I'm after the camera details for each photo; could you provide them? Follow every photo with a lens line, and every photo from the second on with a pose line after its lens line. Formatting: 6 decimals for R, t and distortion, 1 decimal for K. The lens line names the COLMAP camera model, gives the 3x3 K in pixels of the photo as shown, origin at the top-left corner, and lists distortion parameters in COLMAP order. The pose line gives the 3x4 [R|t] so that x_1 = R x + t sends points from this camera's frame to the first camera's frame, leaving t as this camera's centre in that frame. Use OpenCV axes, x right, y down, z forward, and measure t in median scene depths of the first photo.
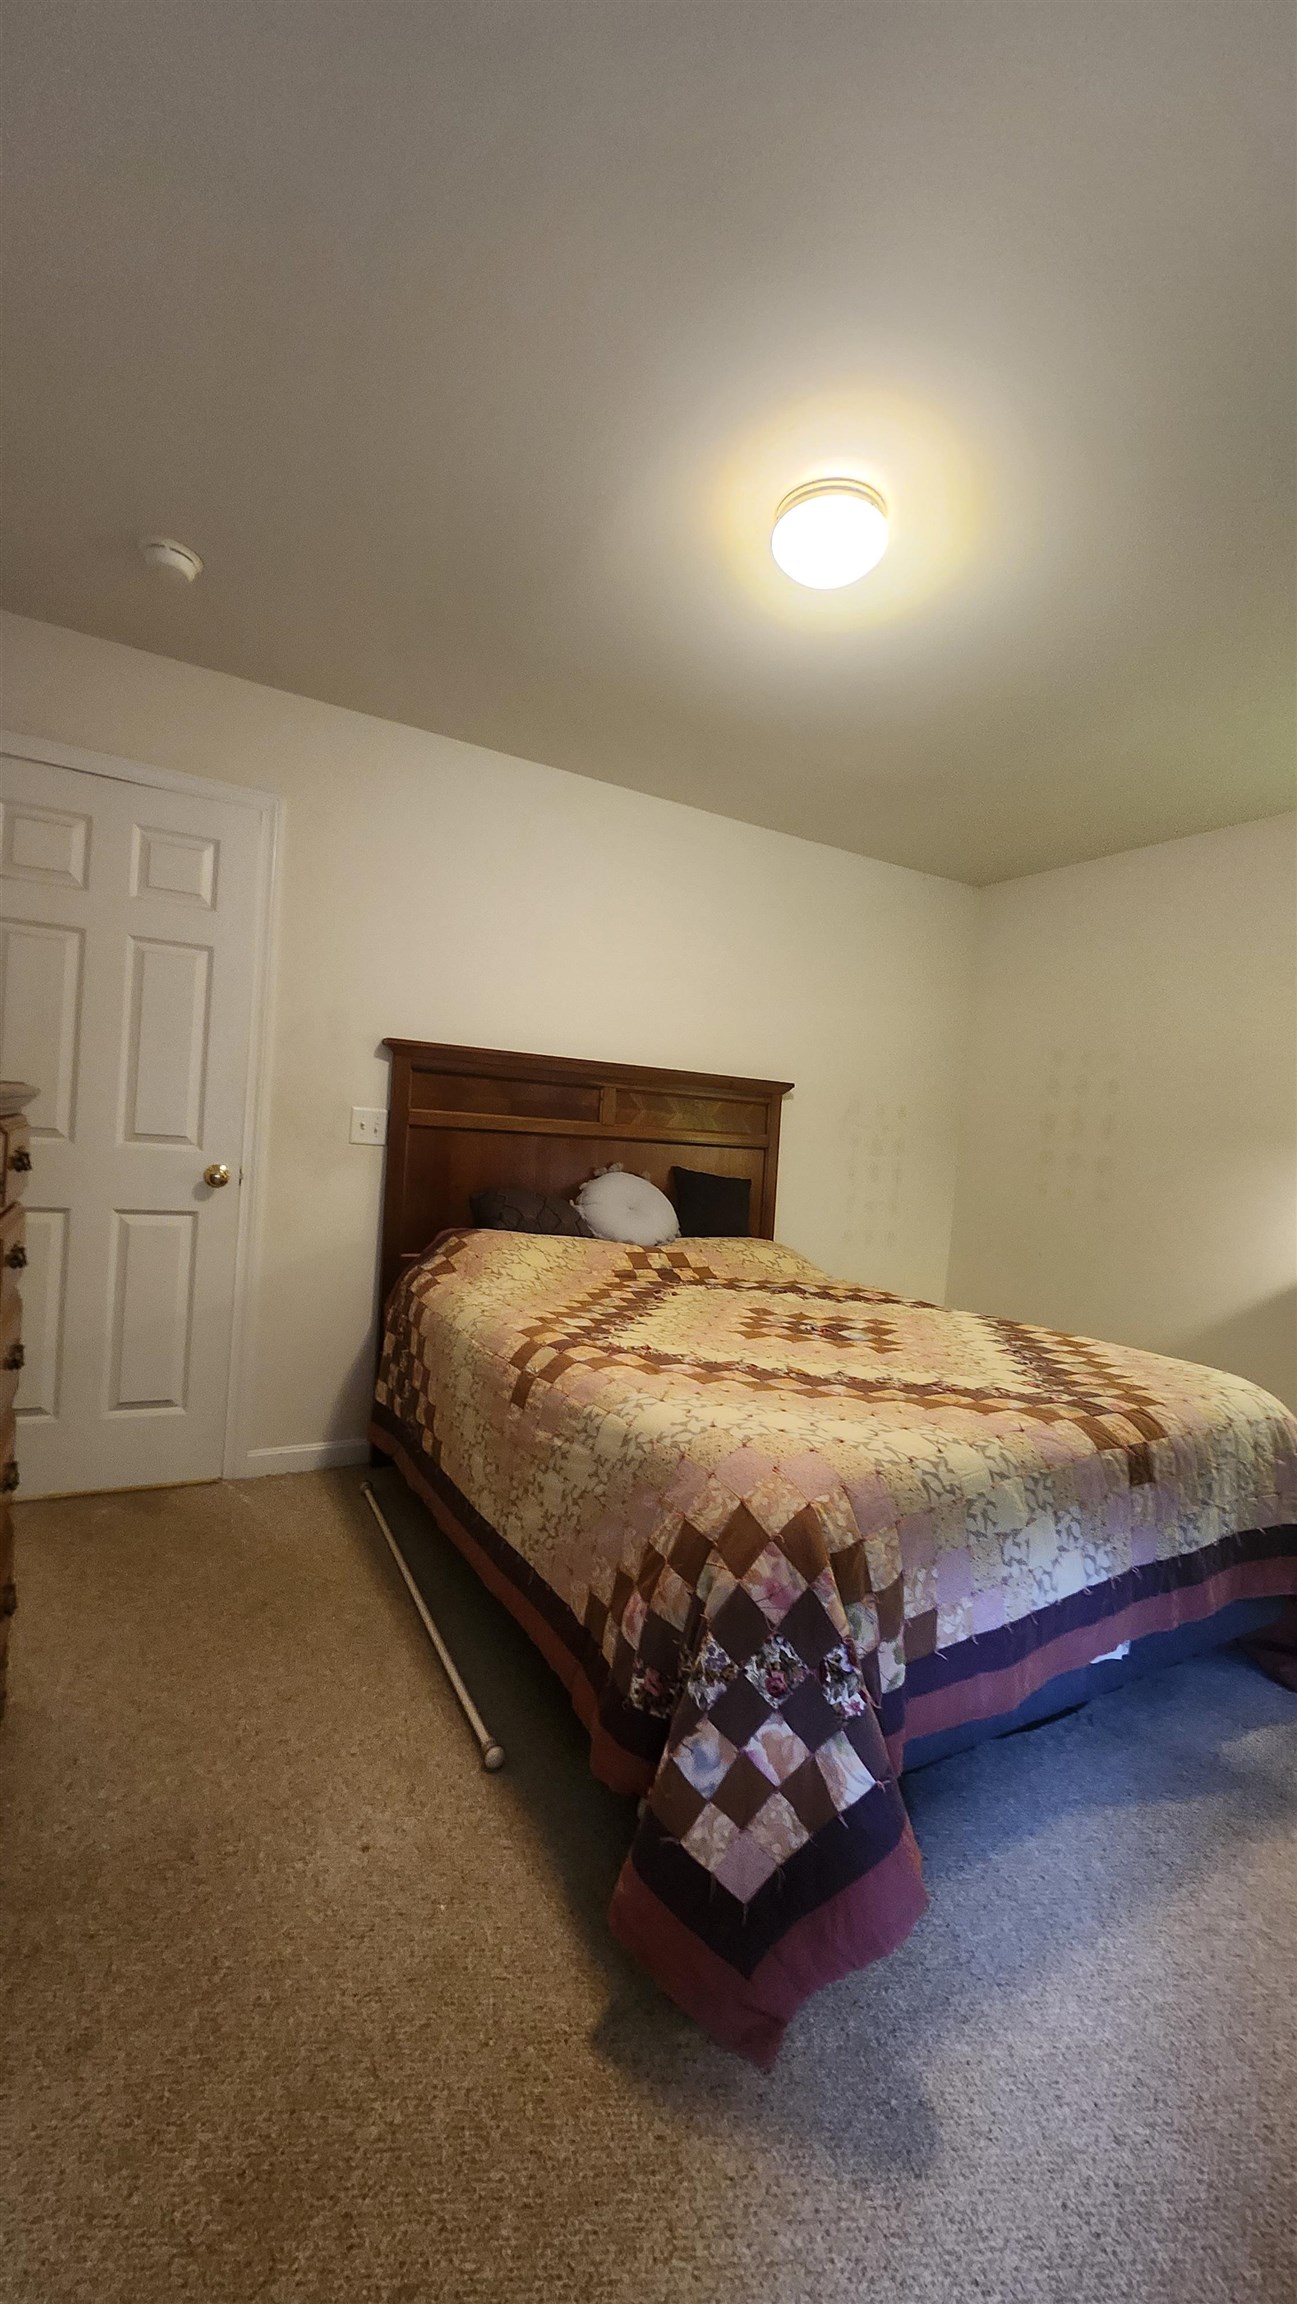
lens RADIAL K [[911.6, 0, 648.0], [0, 911.6, 1161.7], [0, 0, 1]] dist [0.000074, 0.000142]
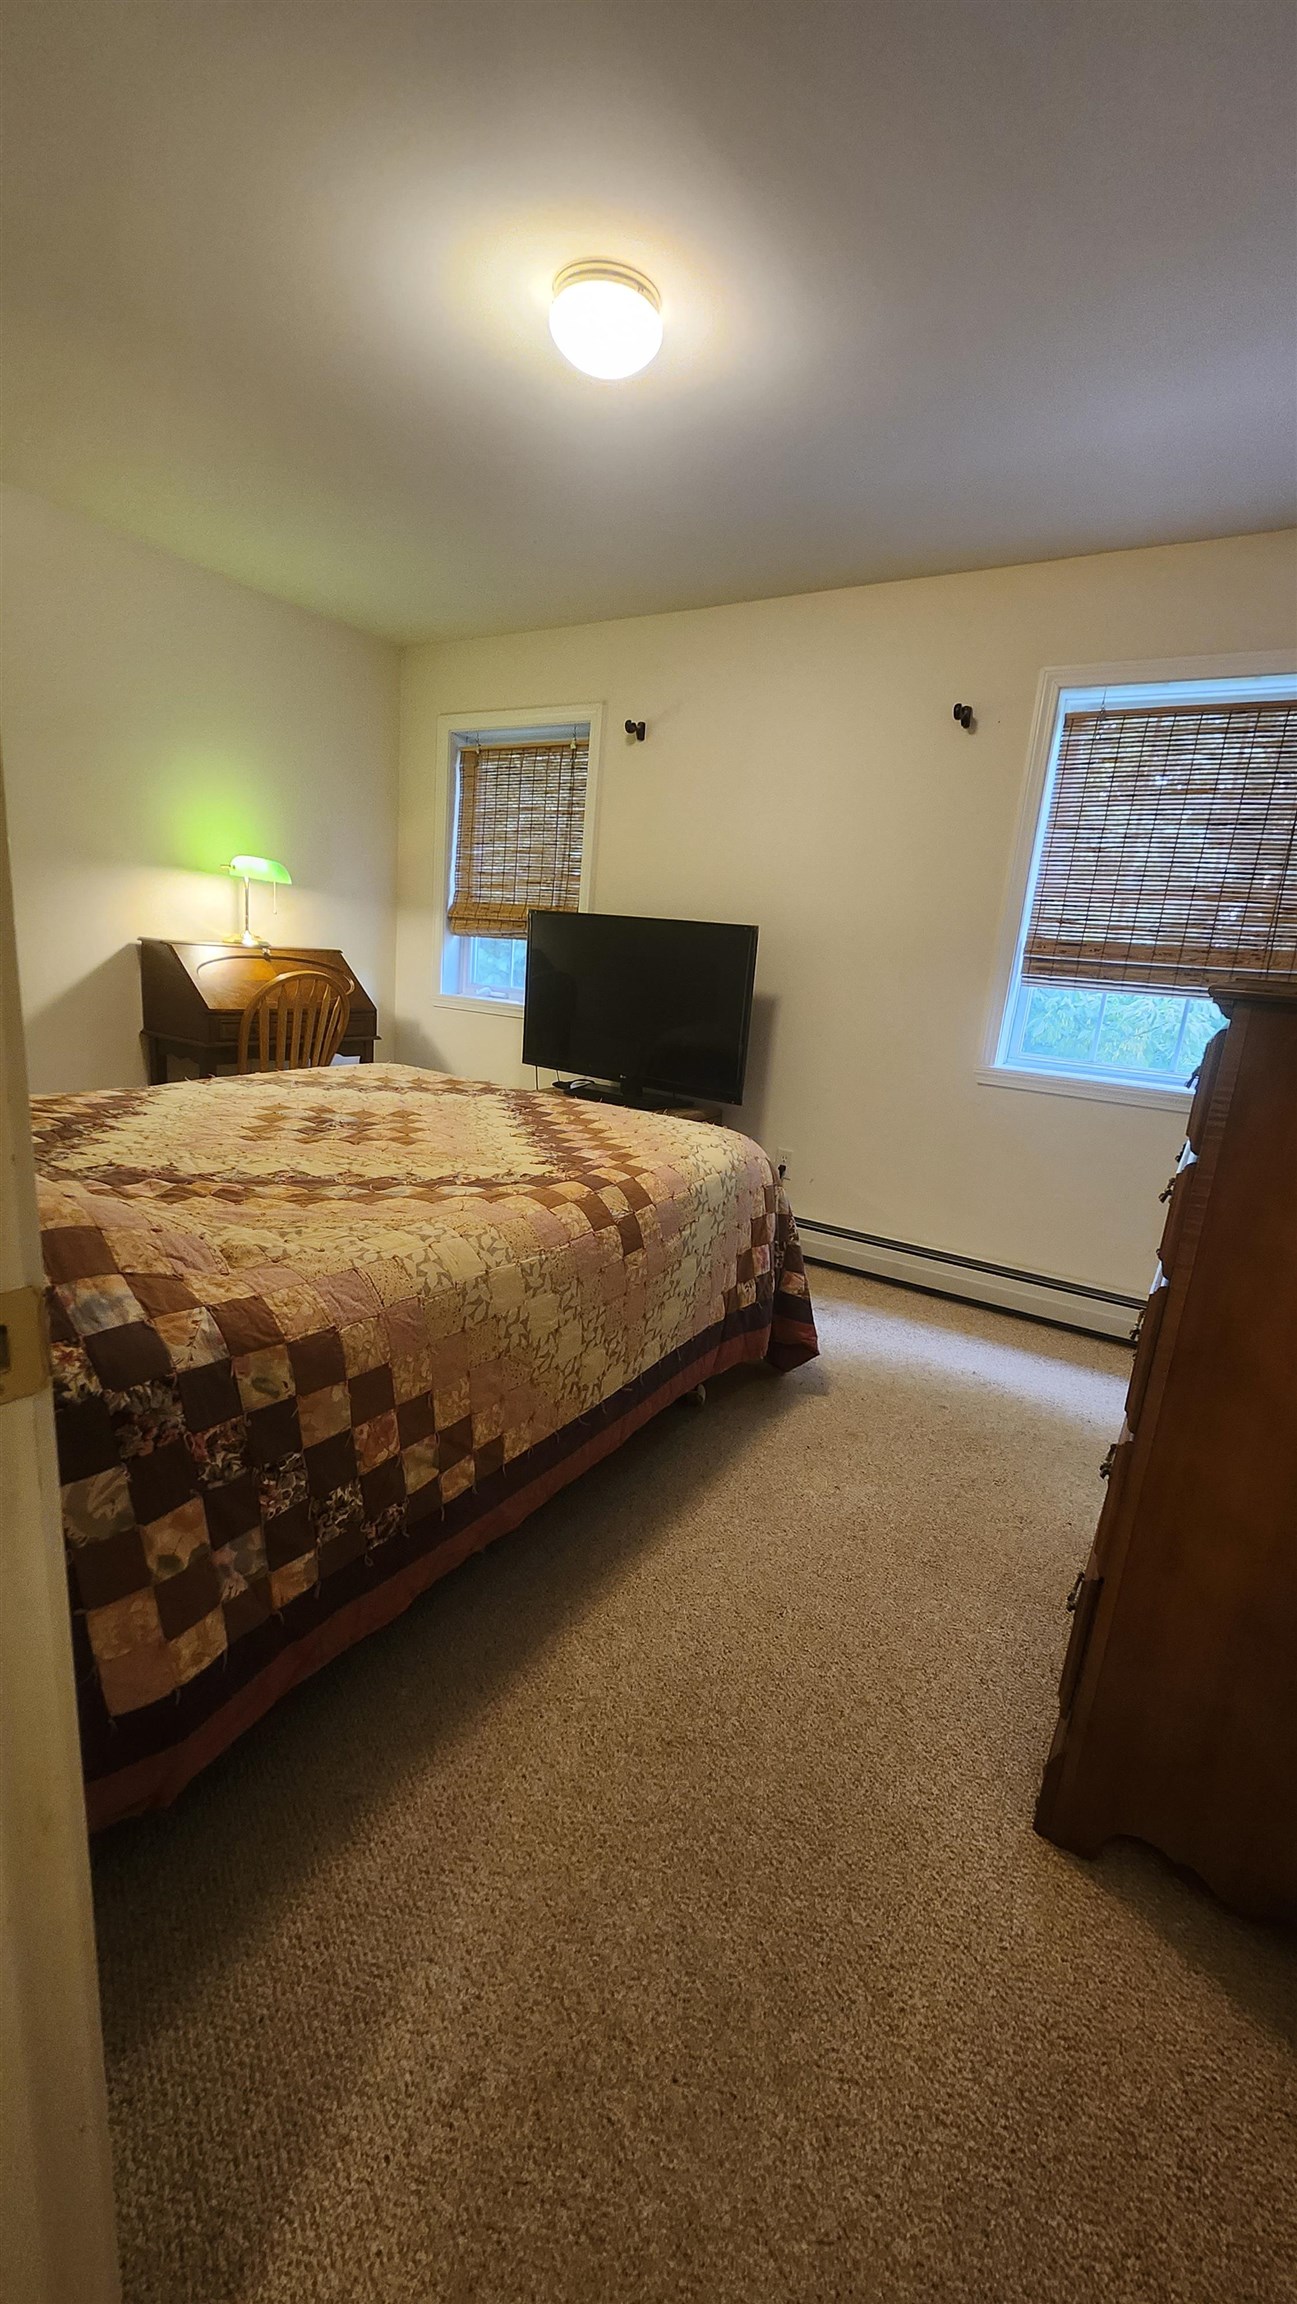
lens RADIAL K [[902.2, 0, 640.0], [0, 902.2, 1156.0], [0, 0, 1]] dist [0.002019, 0.000579]
pose [[-0.451222, -0.301034, 0.840106, -1.031410], [-0.083541, 0.951503, 0.296081, -0.116234], [-0.888493, 0.063415, -0.454487, 1.623655]]
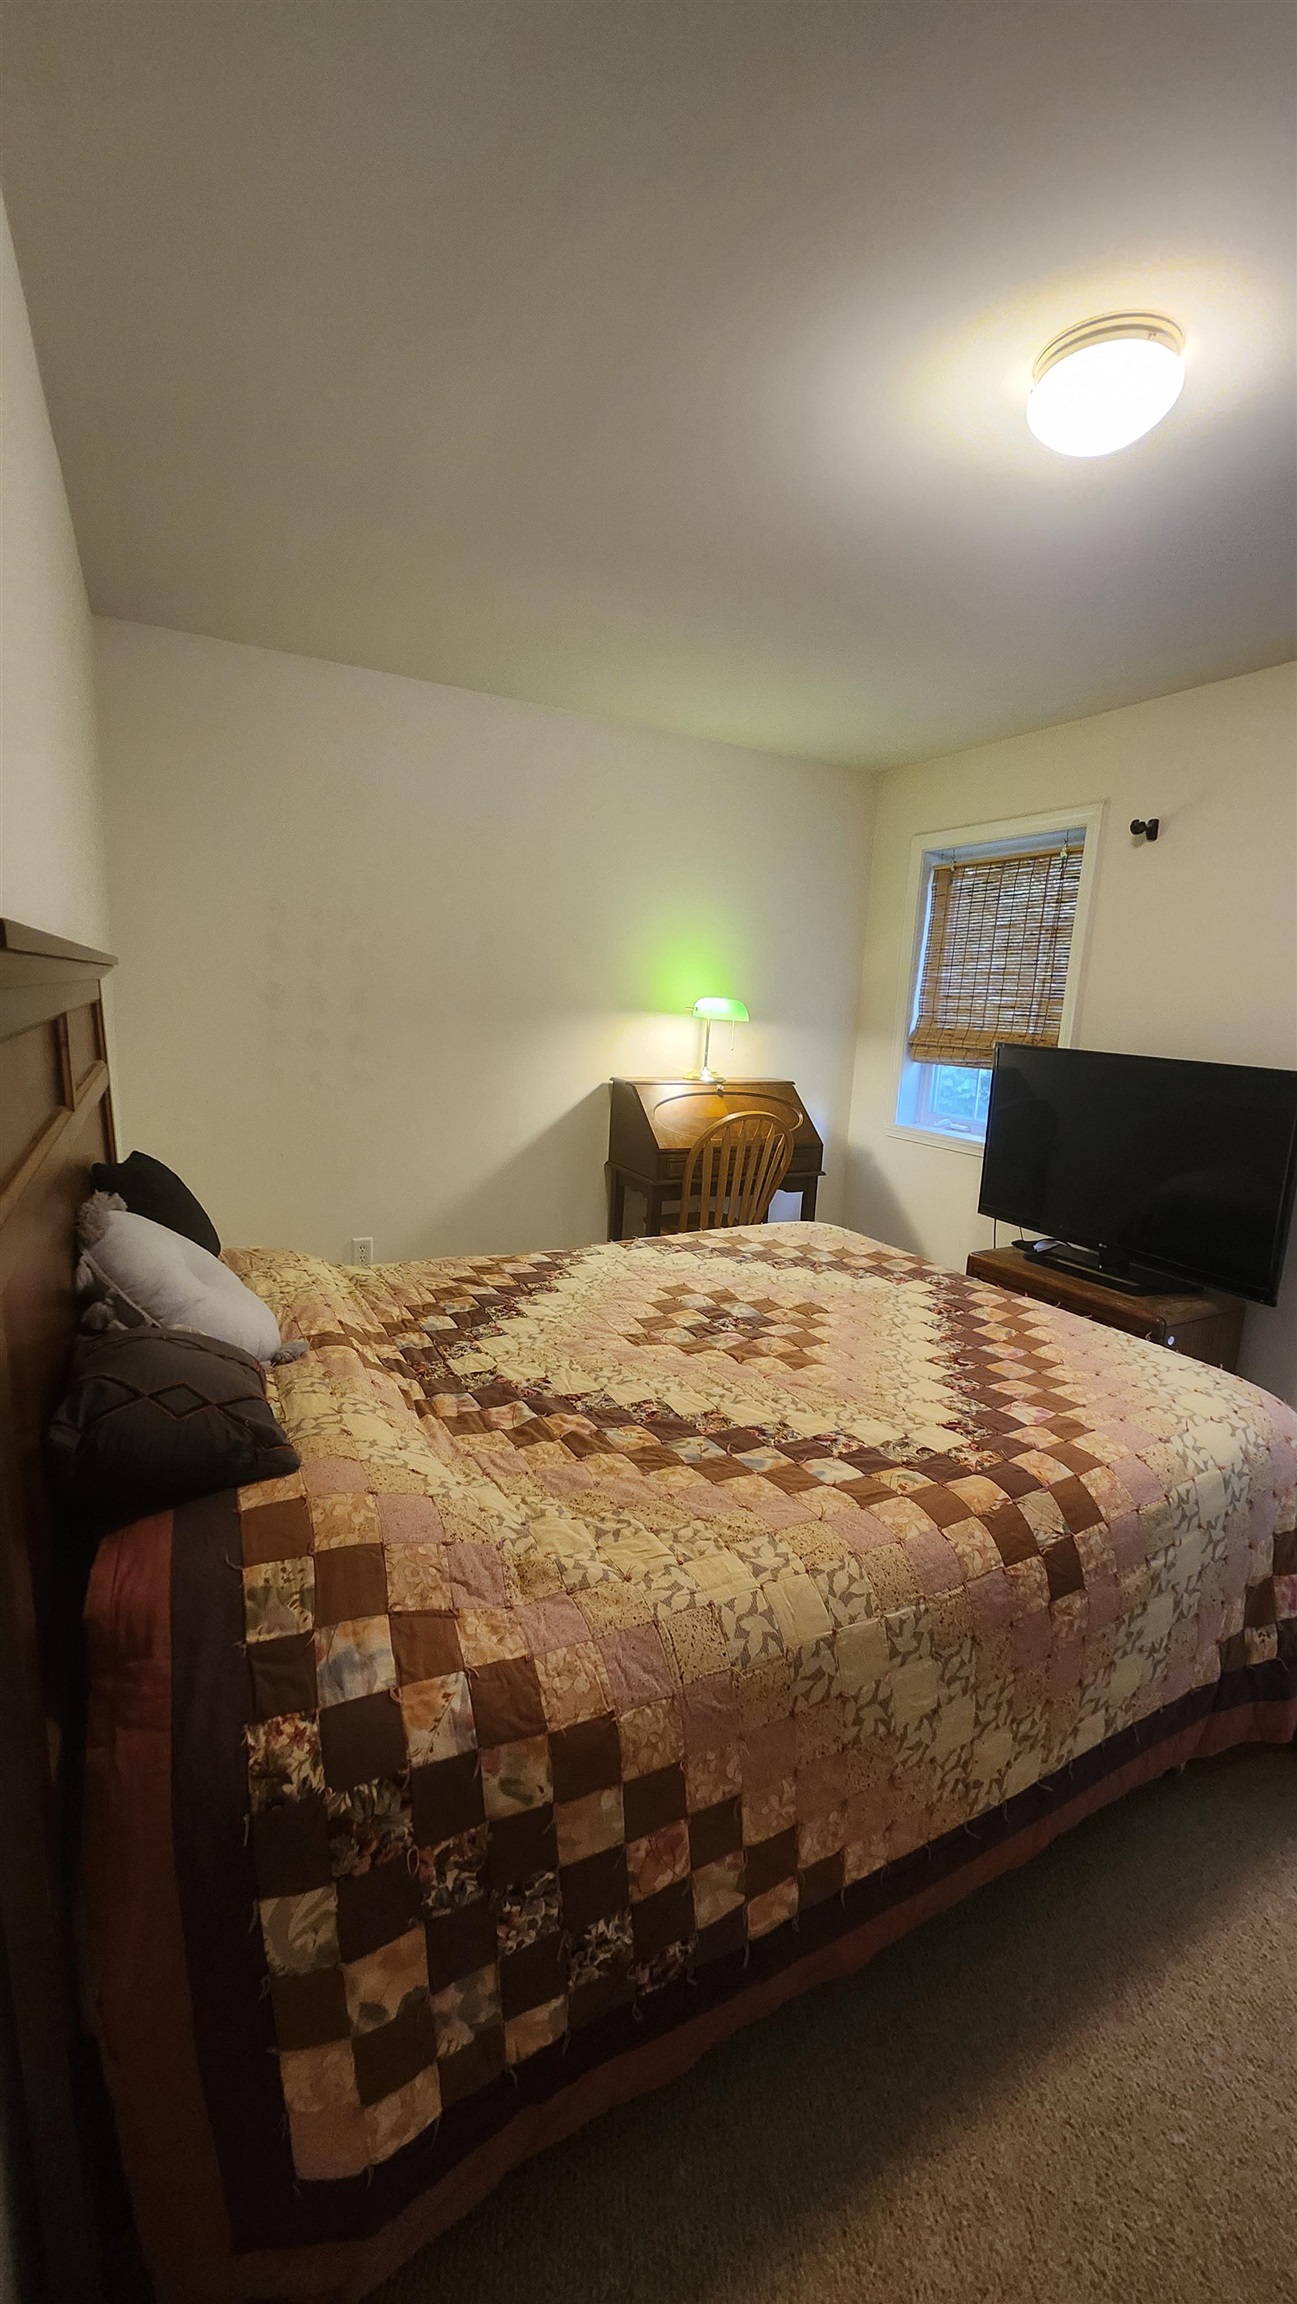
lens RADIAL K [[898.1, 0, 651.5], [0, 898.1, 1161.4], [0, 0, 1]] dist [-0.000648, 0.000289]
pose [[0.039034, -0.244667, 0.968821, -0.830358], [-0.013380, 0.969345, 0.245339, -0.232686], [-0.999148, -0.022540, 0.034564, 1.487989]]
